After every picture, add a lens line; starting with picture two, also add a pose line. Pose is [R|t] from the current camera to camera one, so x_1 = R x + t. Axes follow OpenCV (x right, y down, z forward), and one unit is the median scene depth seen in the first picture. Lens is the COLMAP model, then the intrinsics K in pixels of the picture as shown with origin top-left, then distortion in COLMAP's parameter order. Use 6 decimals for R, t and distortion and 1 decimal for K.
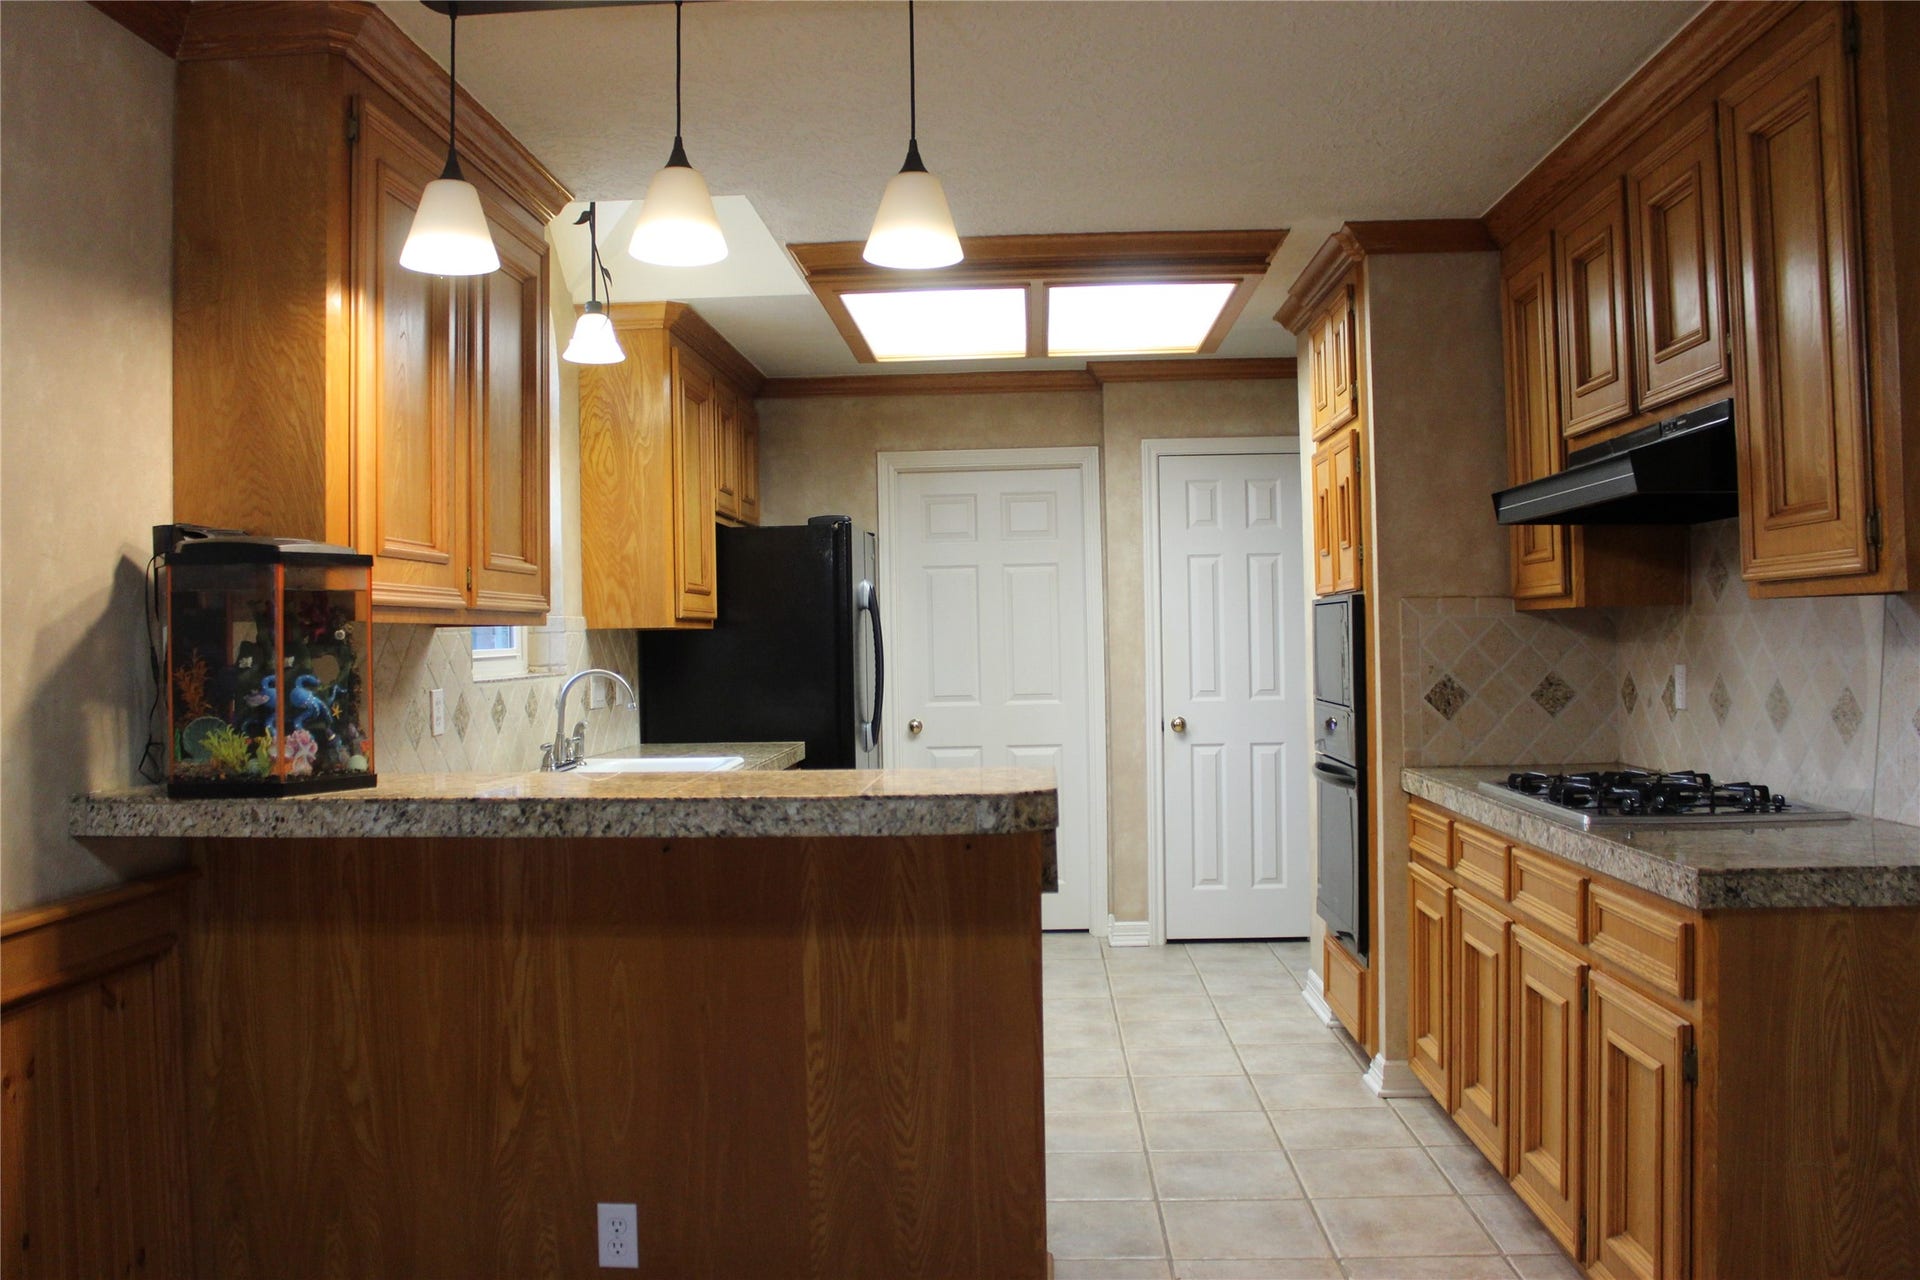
lens RADIAL K [[1580.5, 0, 949.8], [0, 1580.5, 631.6], [0, 0, 1]] dist [-0.151967, 0.099794]
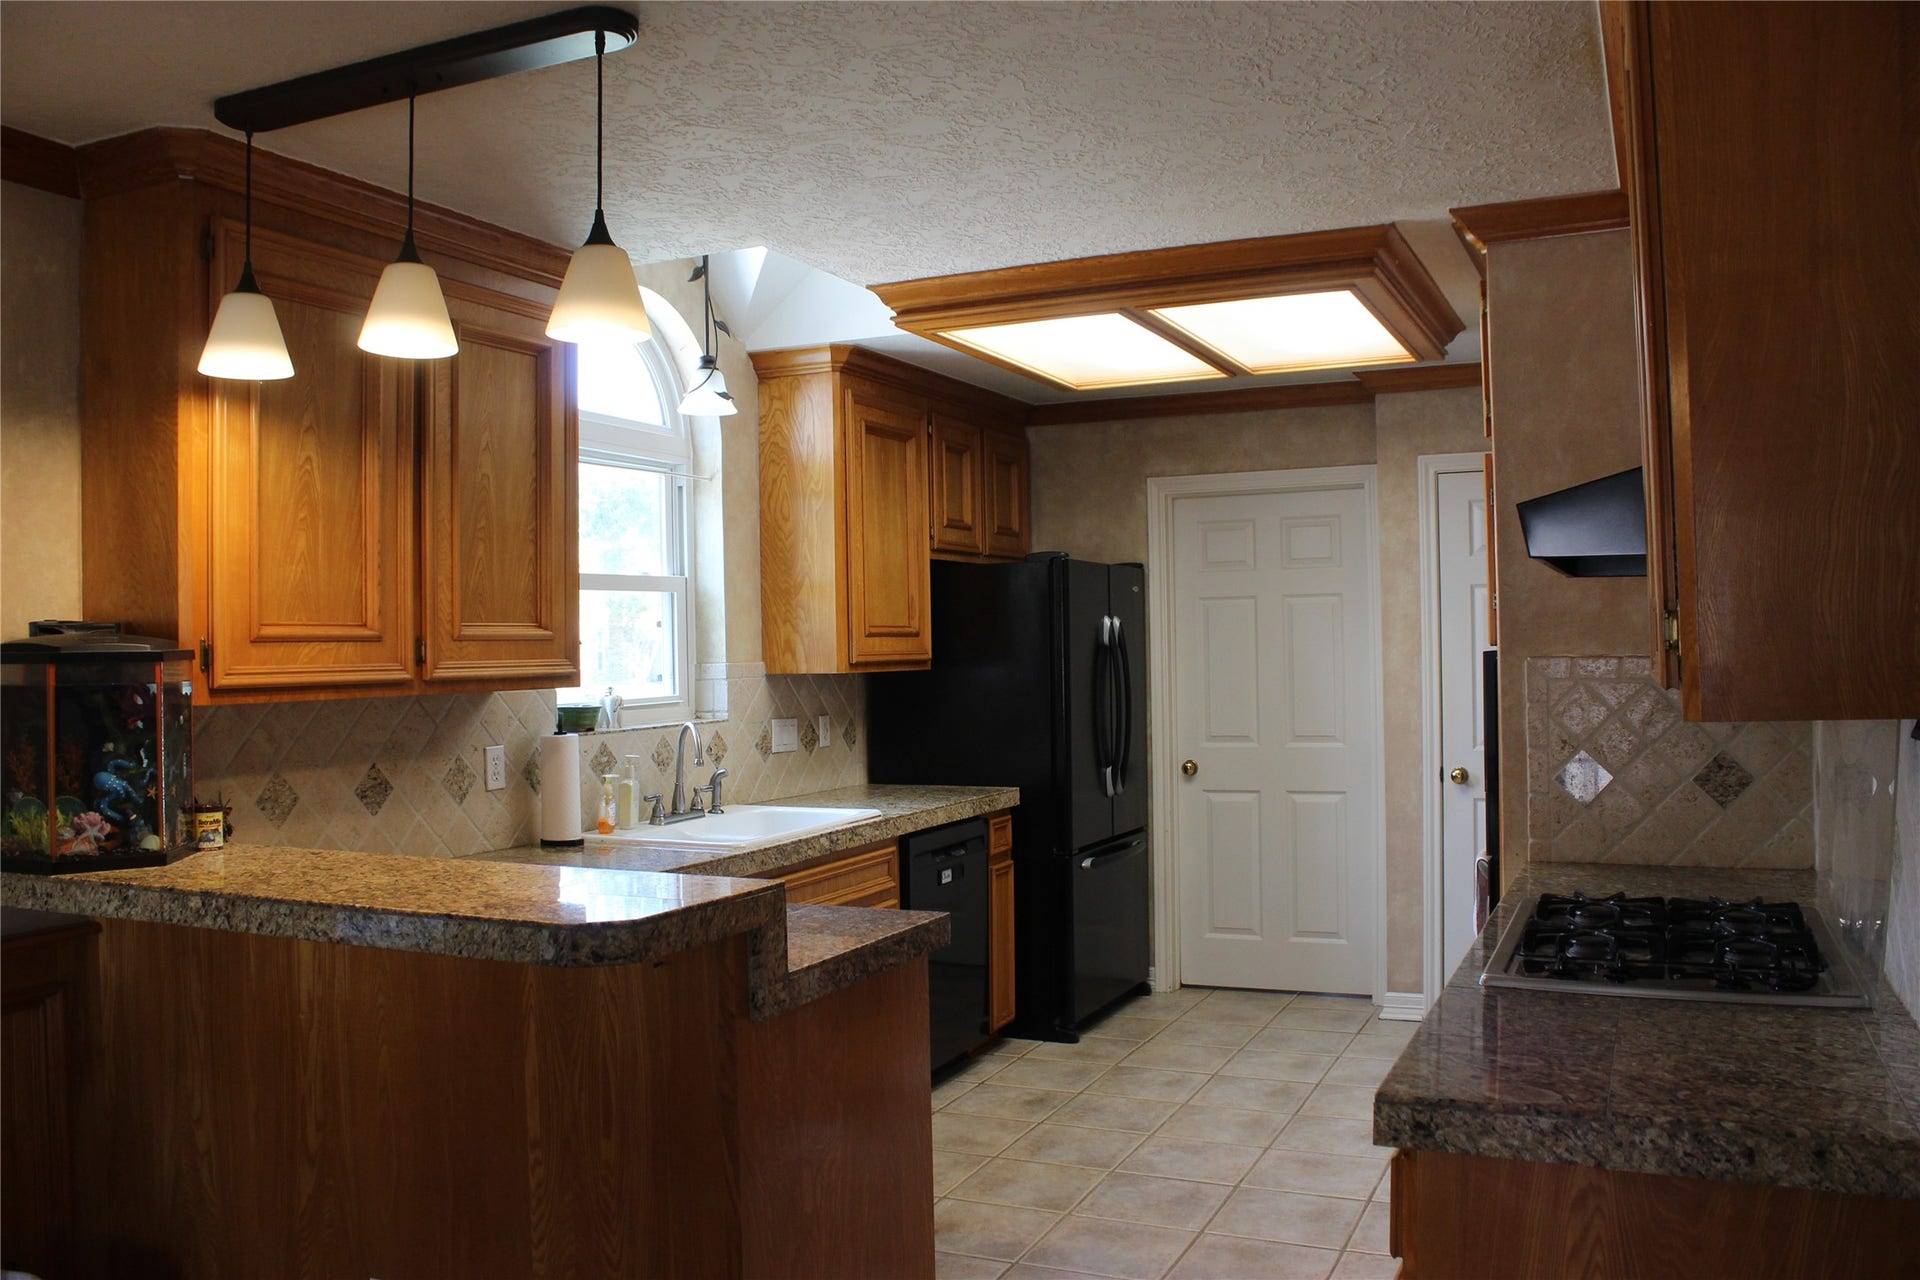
lens RADIAL K [[1580.5, 0, 963.2], [0, 1580.5, 630.3], [0, 0, 1]] dist [-0.151967, 0.099794]
pose [[0.930429, -0.000665, -0.366471, 0.508640], [0.001402, 0.999997, 0.001744, -0.061583], [0.366469, -0.002136, 0.930428, 0.202779]]
